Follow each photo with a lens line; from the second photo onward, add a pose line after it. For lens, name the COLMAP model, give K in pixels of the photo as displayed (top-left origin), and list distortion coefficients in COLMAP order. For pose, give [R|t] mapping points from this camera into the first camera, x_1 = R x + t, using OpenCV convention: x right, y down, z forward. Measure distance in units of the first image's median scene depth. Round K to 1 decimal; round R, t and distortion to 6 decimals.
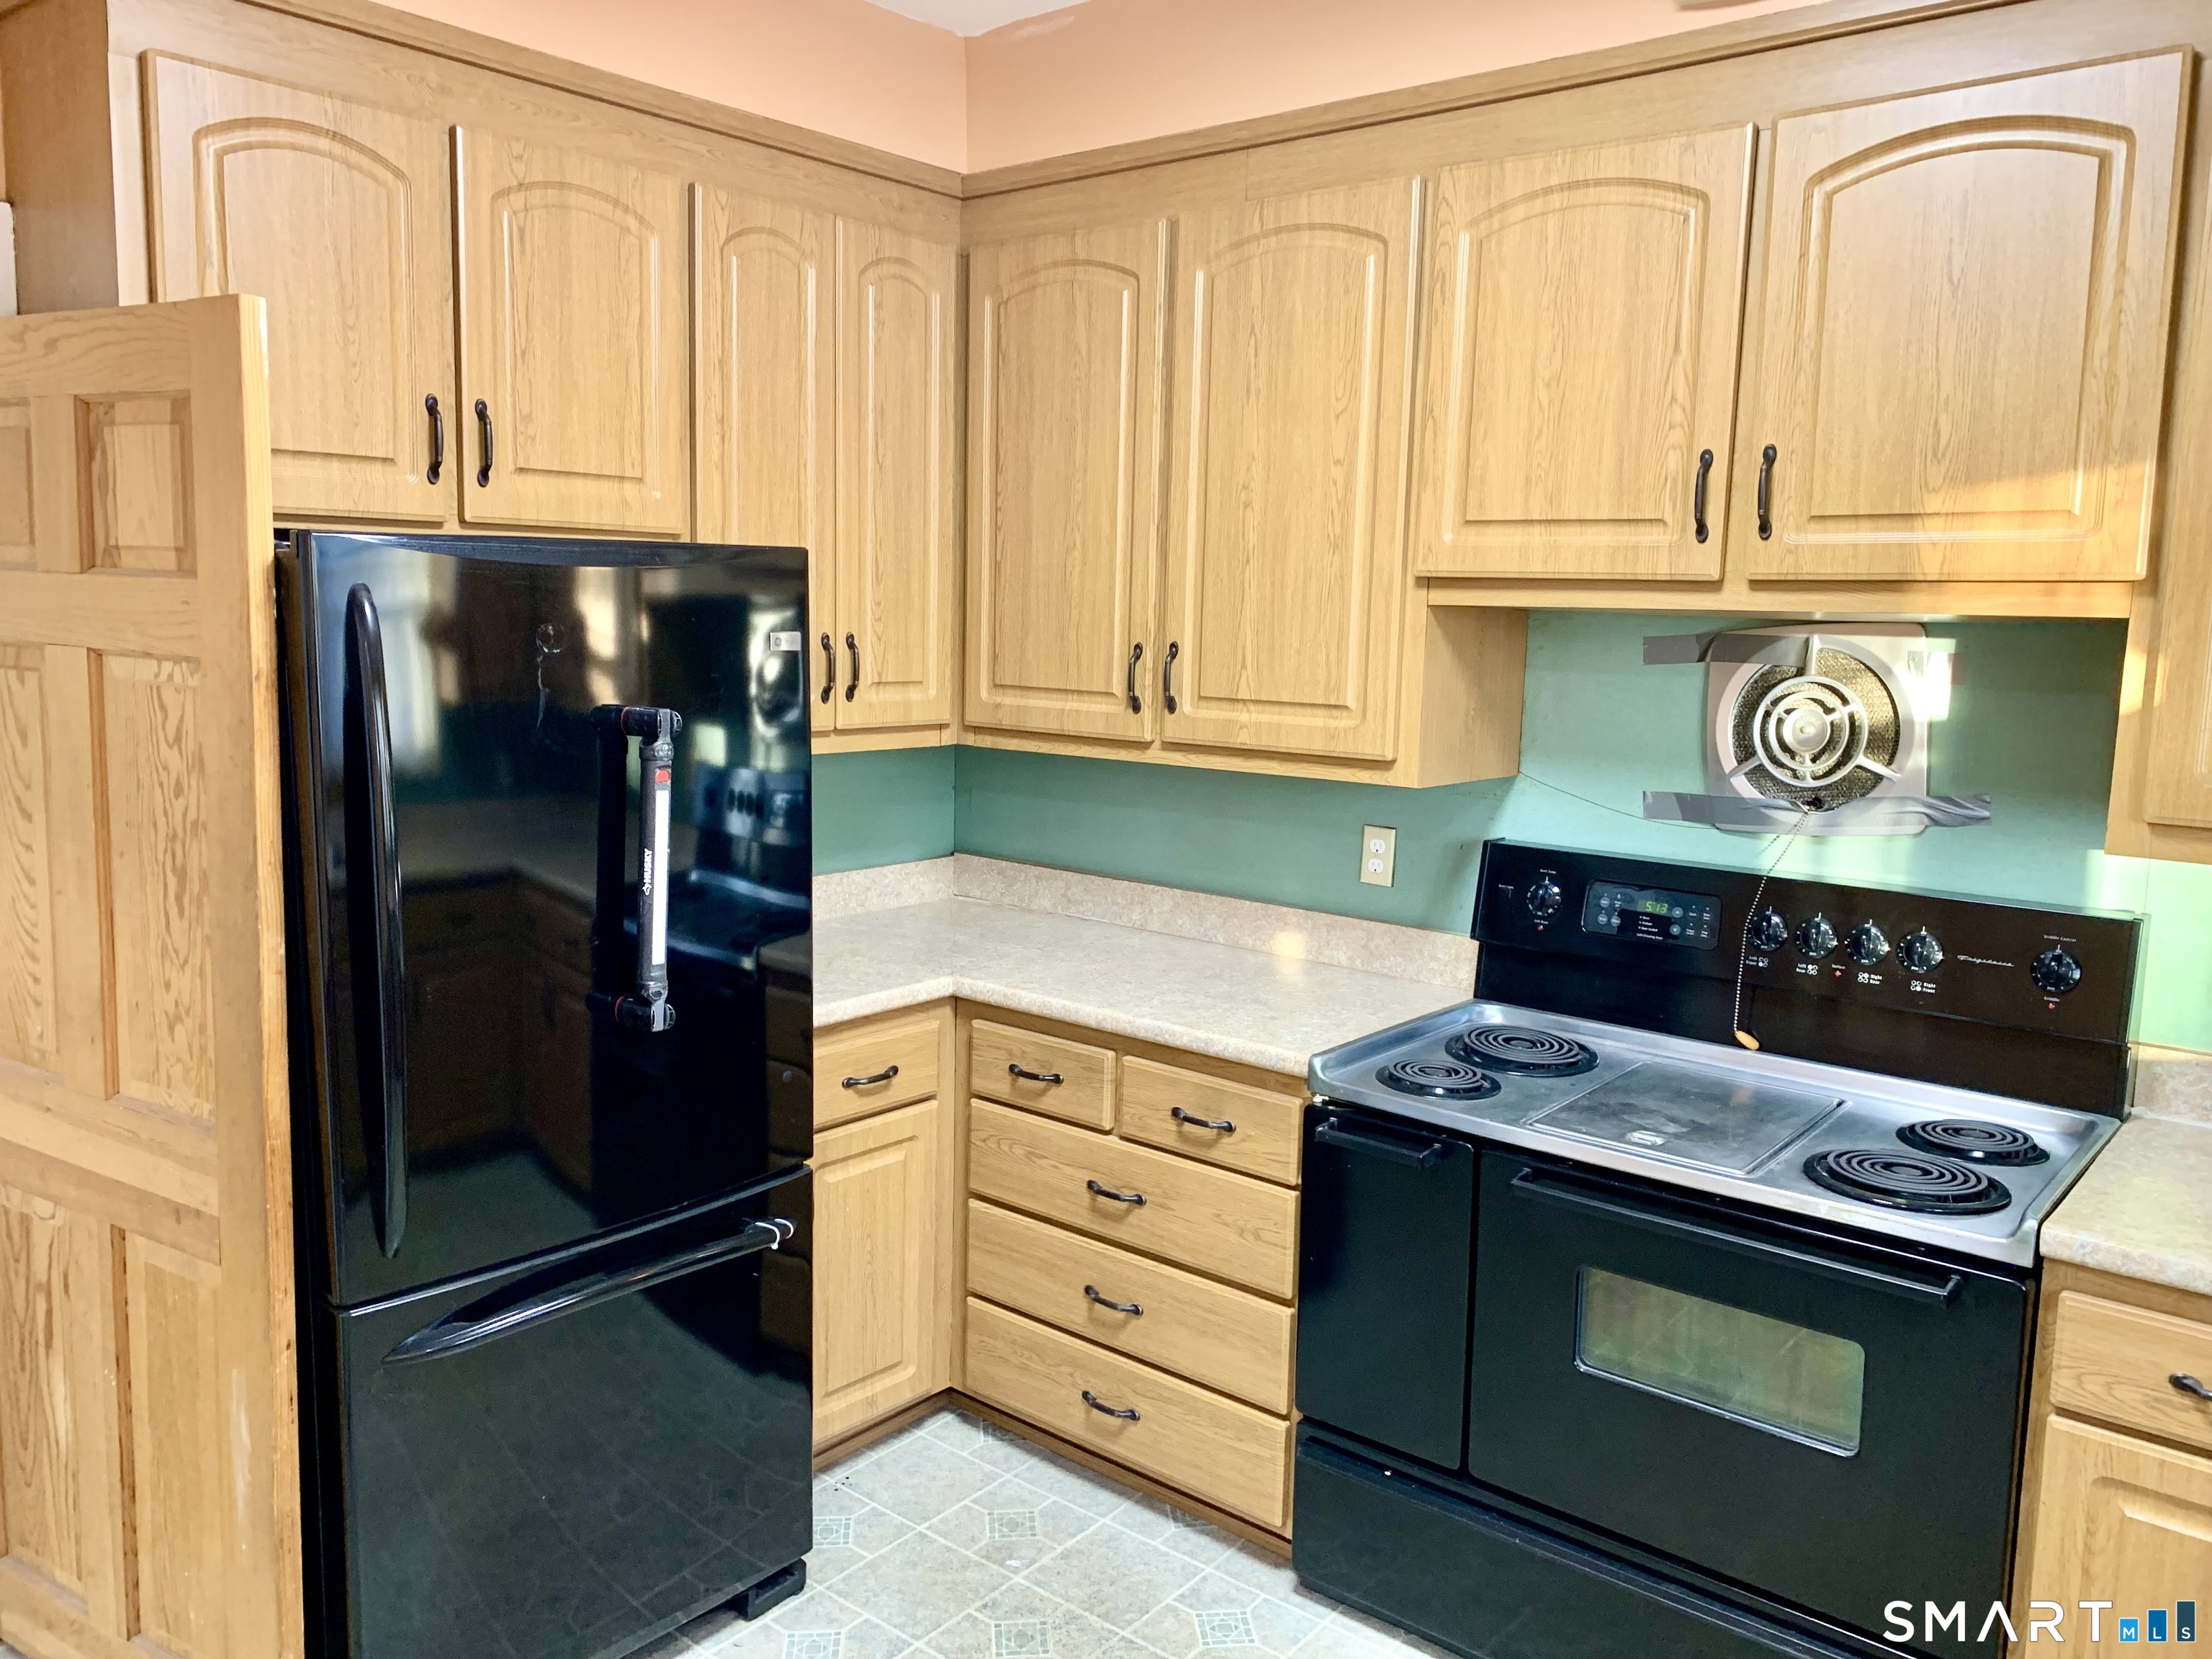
lens RADIAL K [[1670.4, 0, 1106.4], [0, 1670.4, 829.9], [0, 0, 1]] dist [-0.001969, 0.002512]
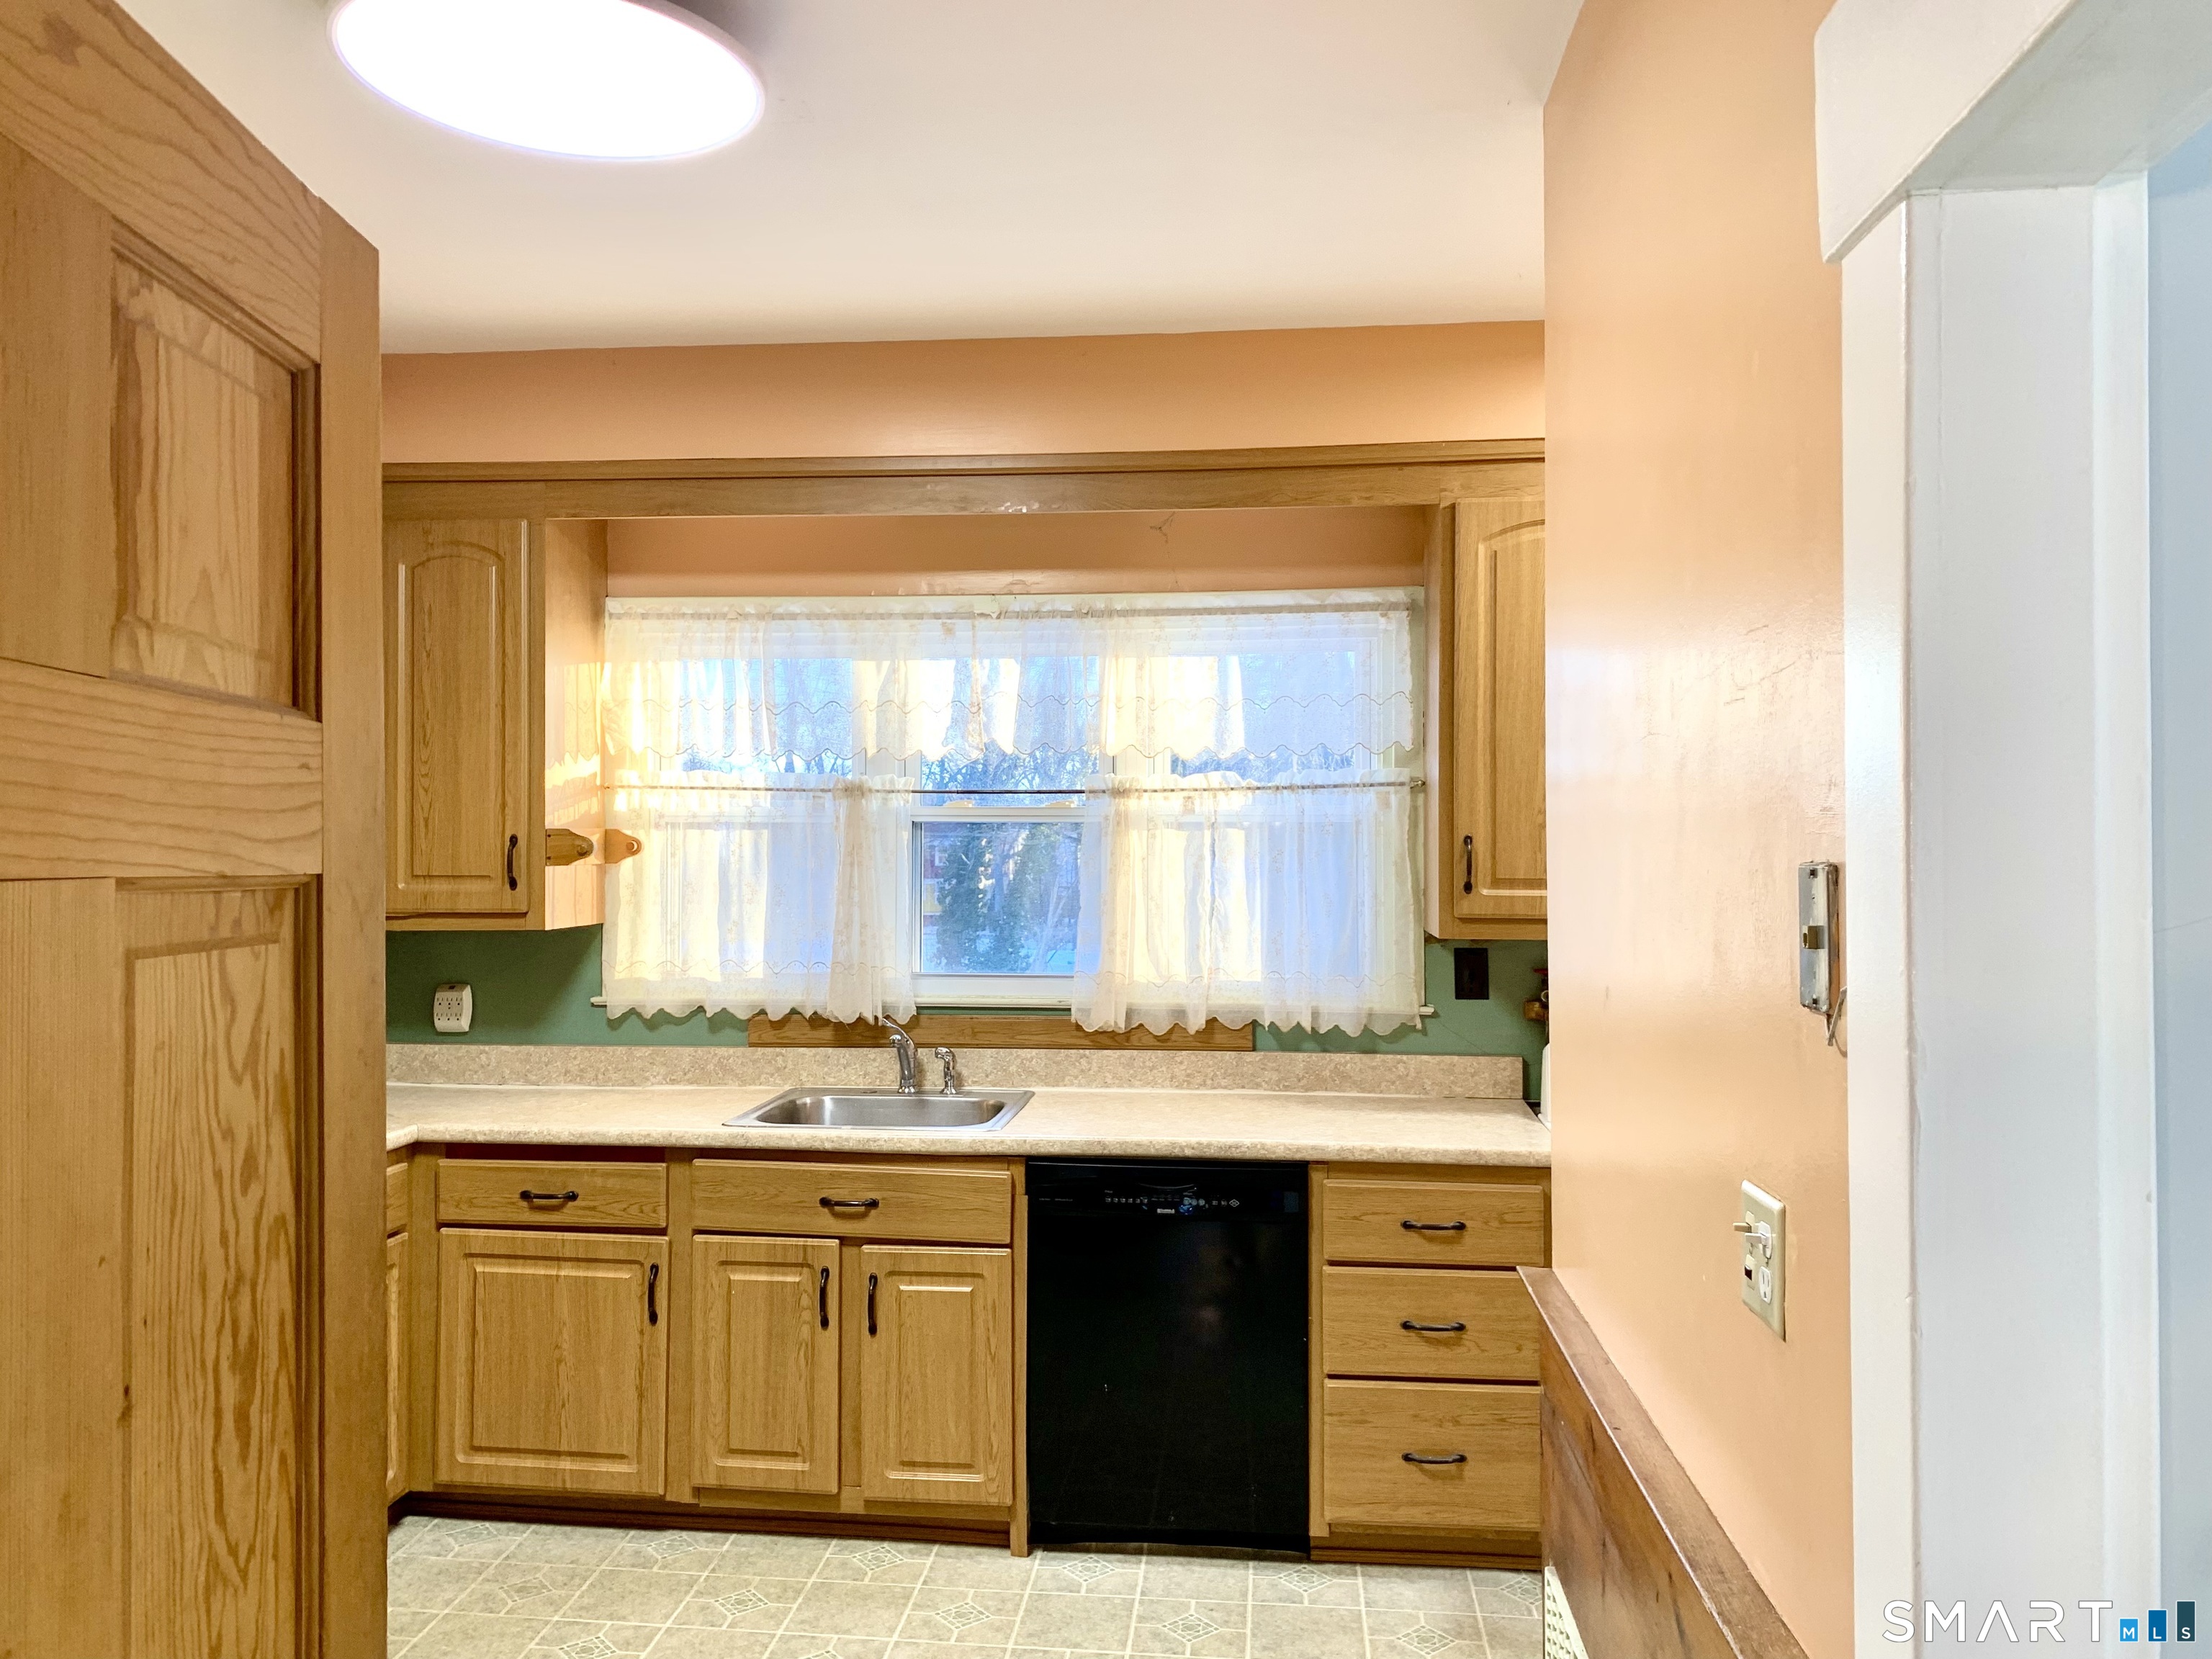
lens RADIAL K [[1670.4, 0, 1105.6], [0, 1670.4, 831.0], [0, 0, 1]] dist [-0.001969, 0.002512]
pose [[-0.505380, -0.006890, 0.862869, -1.064825], [0.096328, 0.993267, 0.064350, -0.122904], [-0.857503, 0.115640, -0.501314, 1.014955]]
